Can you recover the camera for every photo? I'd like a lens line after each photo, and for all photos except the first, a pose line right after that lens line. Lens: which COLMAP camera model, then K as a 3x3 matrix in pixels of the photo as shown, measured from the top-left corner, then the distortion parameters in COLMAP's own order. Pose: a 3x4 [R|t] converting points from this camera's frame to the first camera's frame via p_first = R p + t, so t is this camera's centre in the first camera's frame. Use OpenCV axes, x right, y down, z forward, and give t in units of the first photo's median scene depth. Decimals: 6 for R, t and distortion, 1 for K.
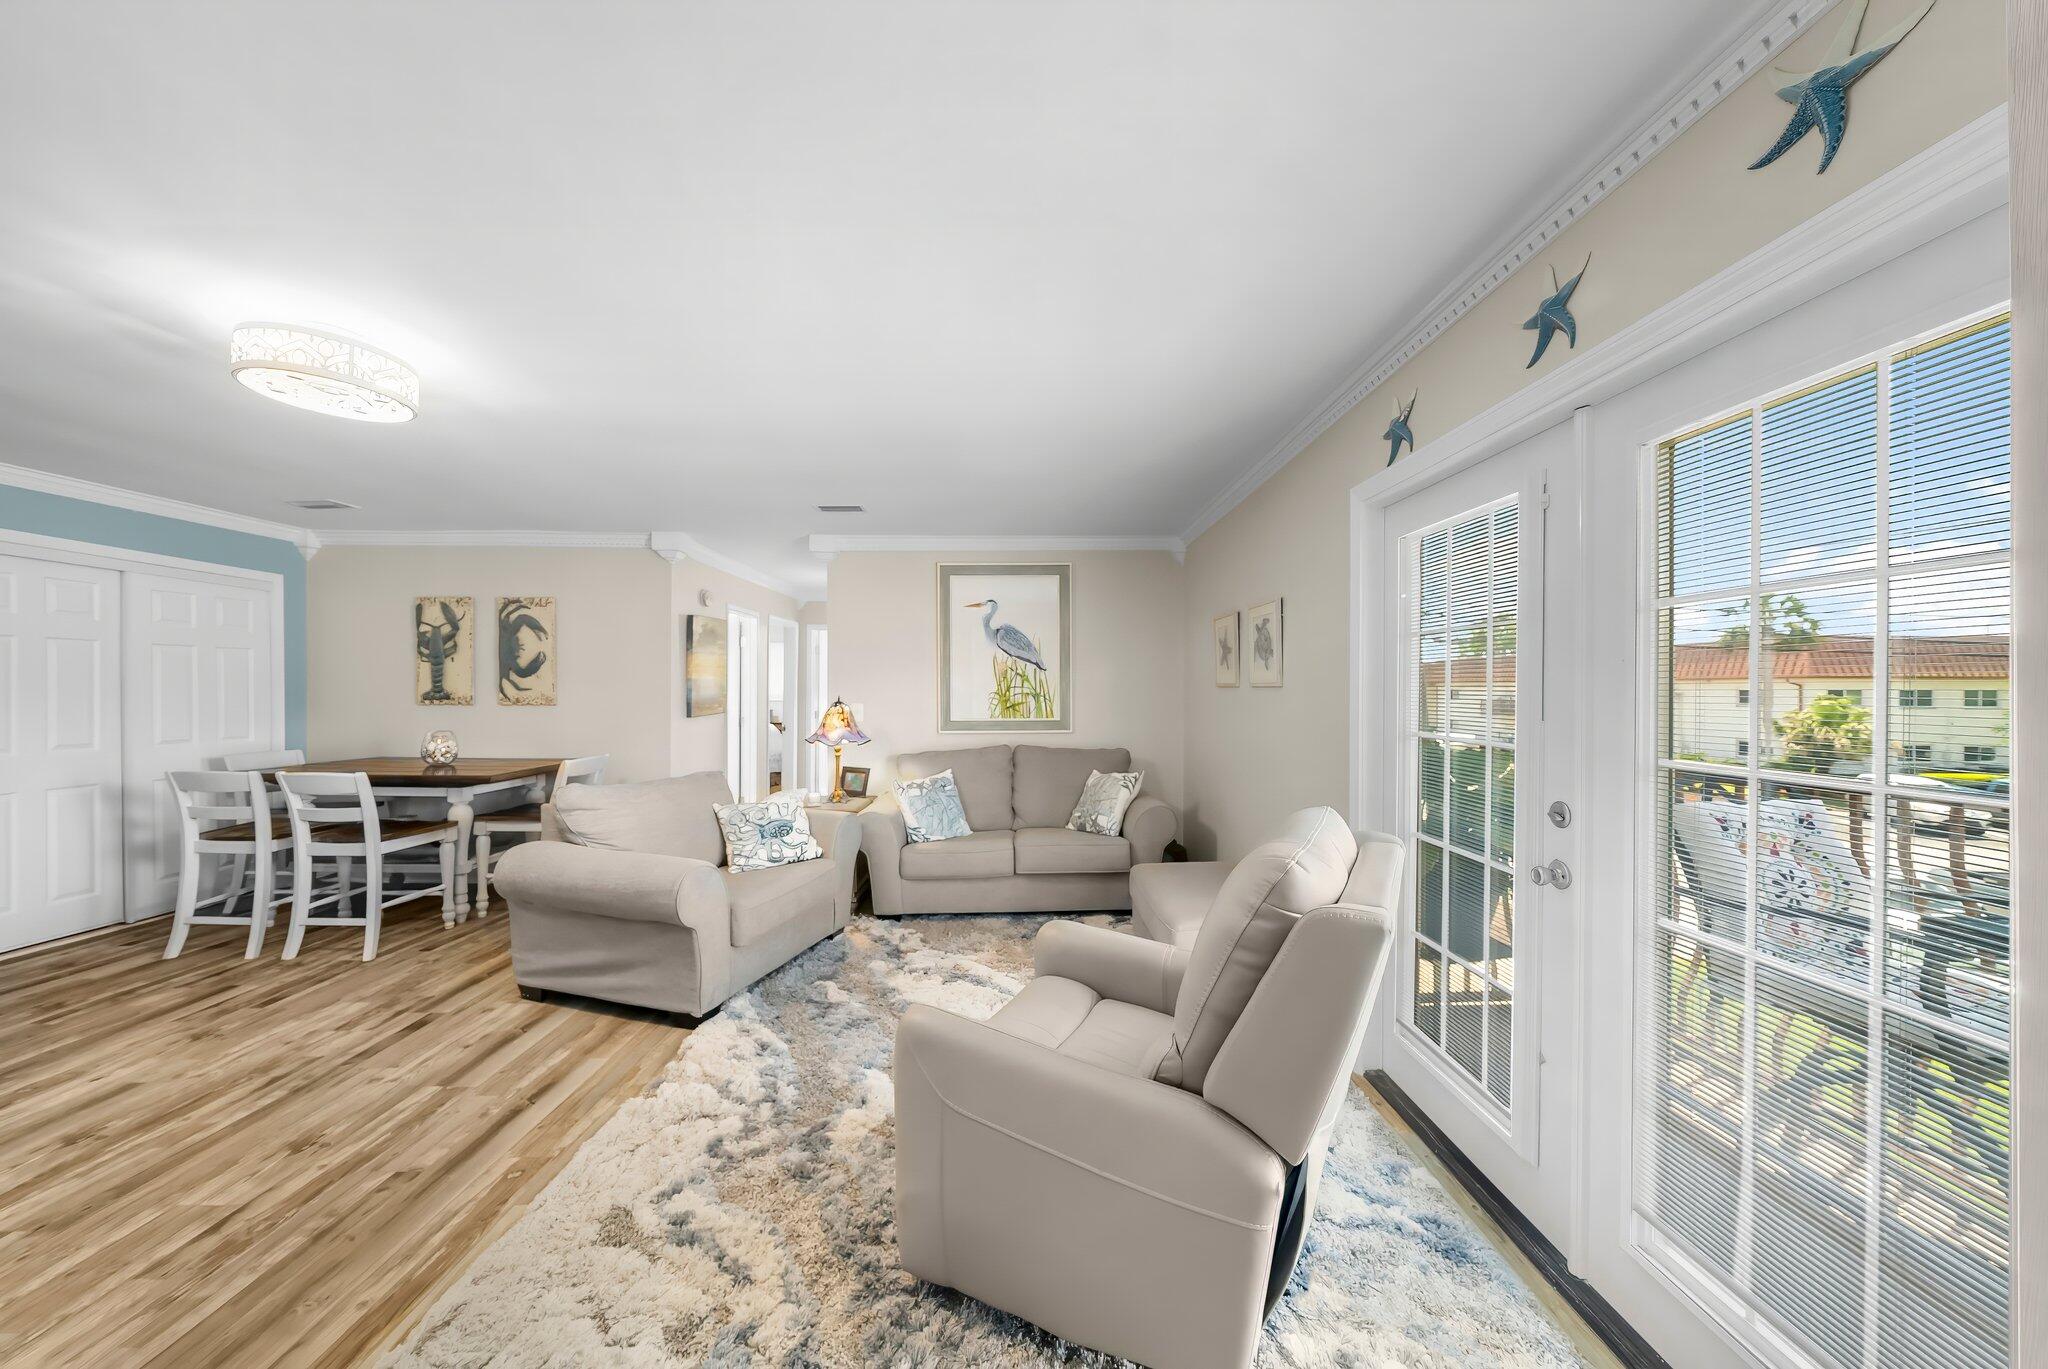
lens RADIAL K [[699.3, 0, 1016.7], [0, 699.3, 687.7], [0, 0, 1]] dist [-0.000572, 0.000949]
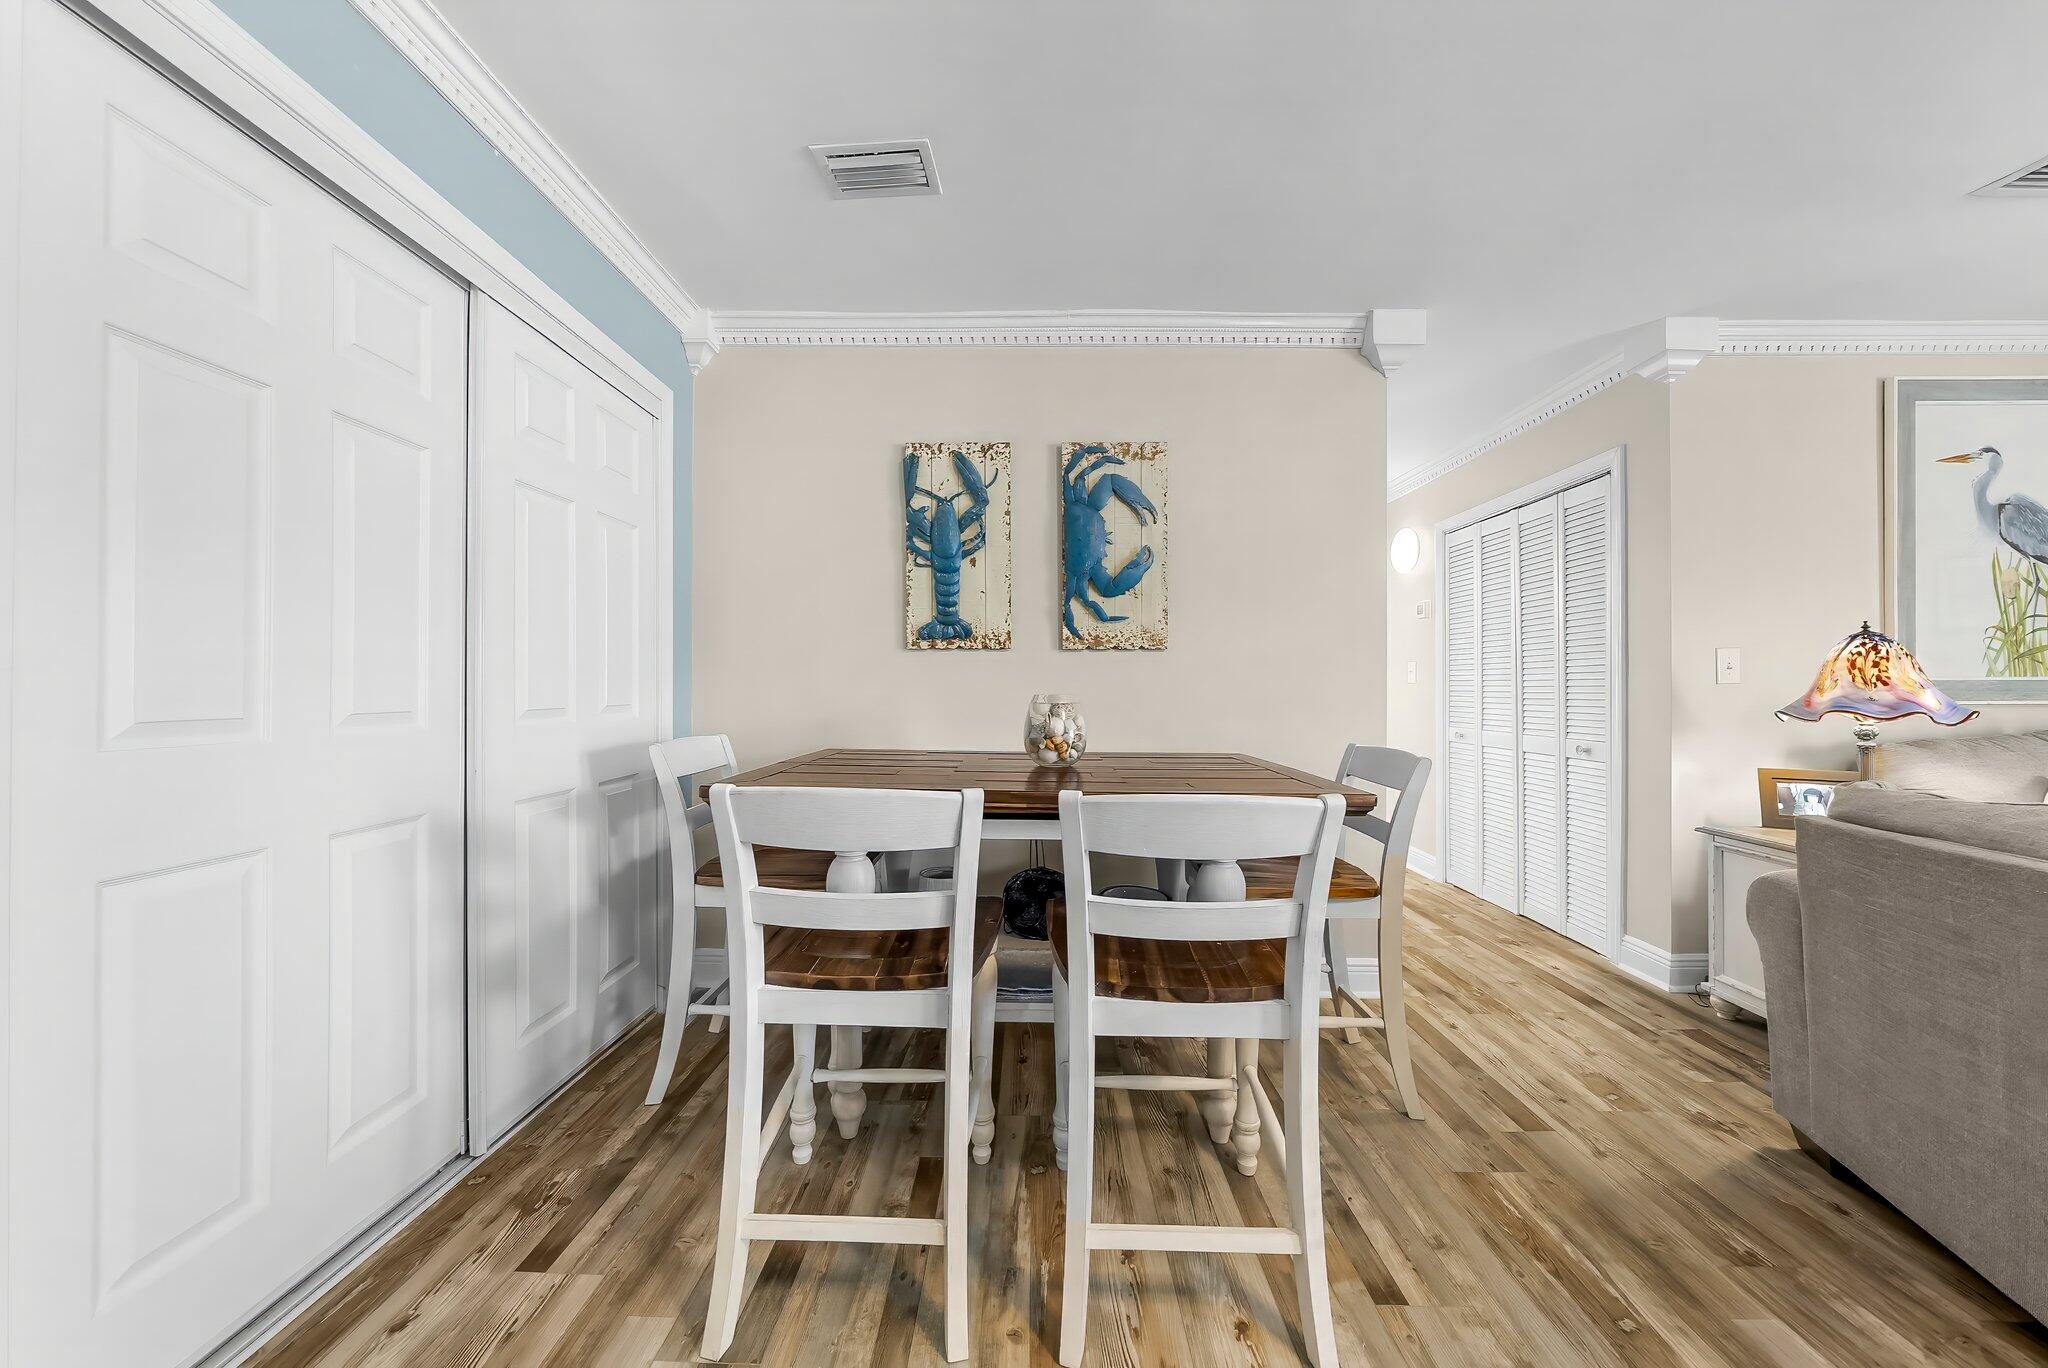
lens RADIAL K [[699.3, 0, 1020.1], [0, 699.3, 682.3], [0, 0, 1]] dist [-0.000572, 0.000949]
pose [[0.999889, -0.000348, -0.014906, -0.941671], [0.000276, 0.999988, -0.004879, 0.063328], [0.014908, 0.004875, 0.999877, 0.594415]]
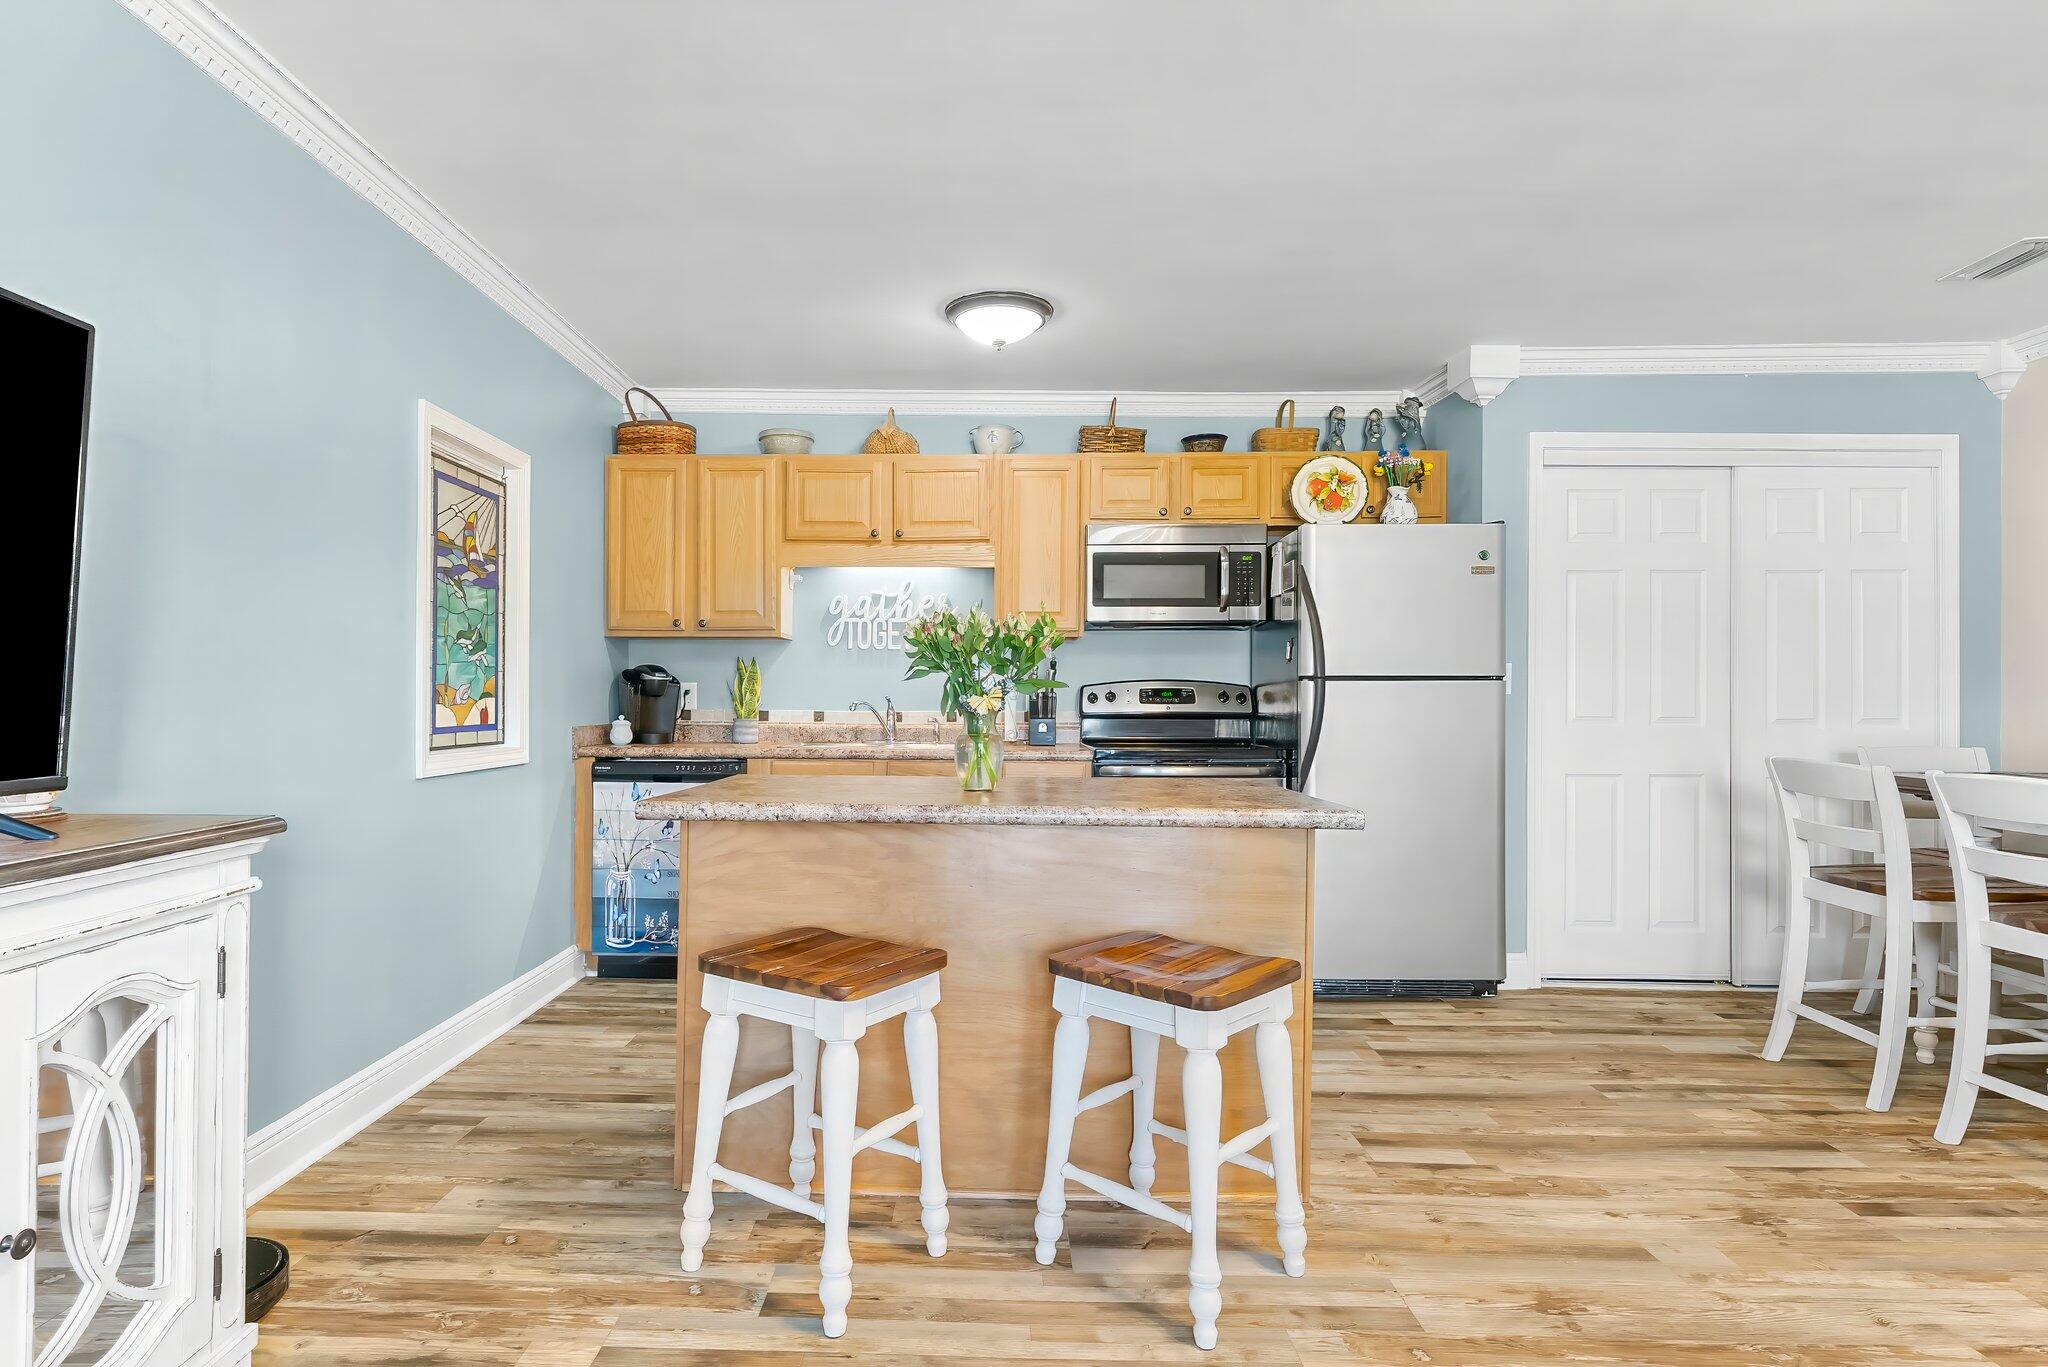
lens RADIAL K [[1077.4, 0, 964.4], [0, 1077.4, 703.7], [0, 0, 1]] dist [-0.000743, -0.001190]
pose [[-0.021281, 0.000375, -0.999773, -0.214254], [-0.003812, 0.999993, 0.000456, 0.066477], [0.999766, 0.003821, -0.021279, 0.276048]]
